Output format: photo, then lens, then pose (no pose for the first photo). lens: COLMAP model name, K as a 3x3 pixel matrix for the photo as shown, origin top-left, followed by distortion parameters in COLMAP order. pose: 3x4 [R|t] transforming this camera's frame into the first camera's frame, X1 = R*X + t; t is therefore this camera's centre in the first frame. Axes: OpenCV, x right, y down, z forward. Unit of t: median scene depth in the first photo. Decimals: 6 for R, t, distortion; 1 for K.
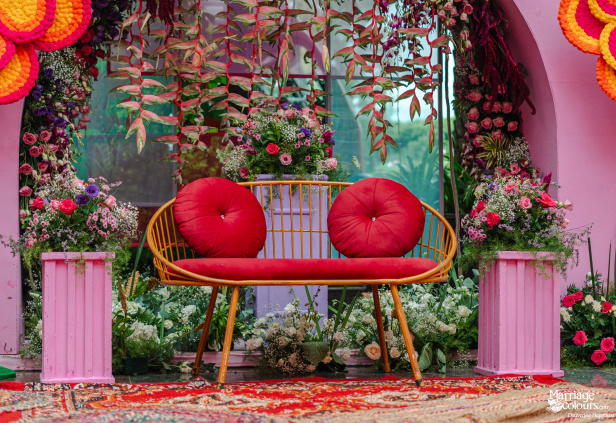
lens RADIAL K [[1391.0, 0, 308.2], [0, 1391.0, 212.1], [0, 0, 1]] dist [0.026297, 0.000000]
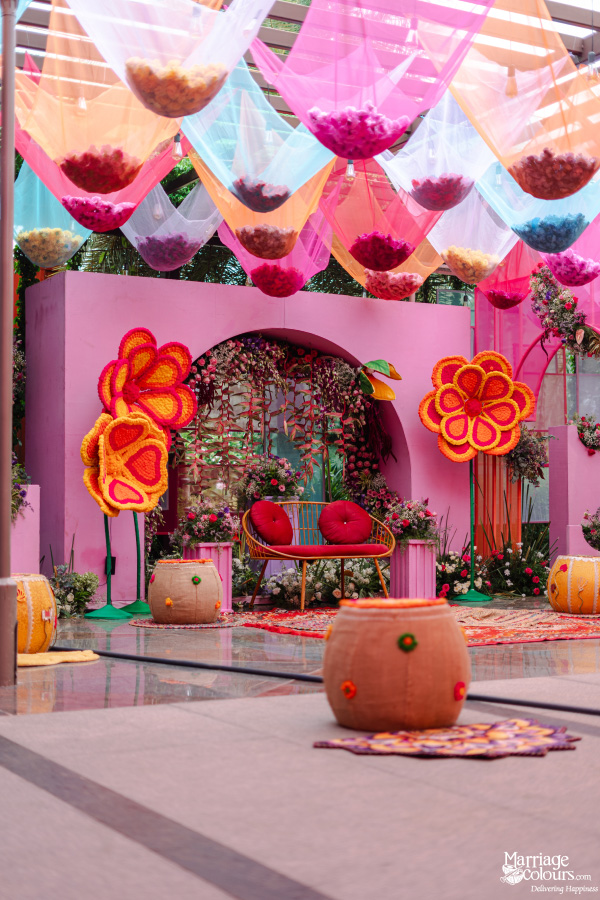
lens RADIAL K [[1304.3, 0, 300.0], [0, 1304.3, 449.7], [0, 0, 1]] dist [-0.004734, 0.000000]
pose [[0.941896, 0.015821, 0.335533, -0.596982], [-0.008140, 0.999672, -0.024288, -0.049909], [-0.335807, 0.020145, 0.941715, -0.633242]]
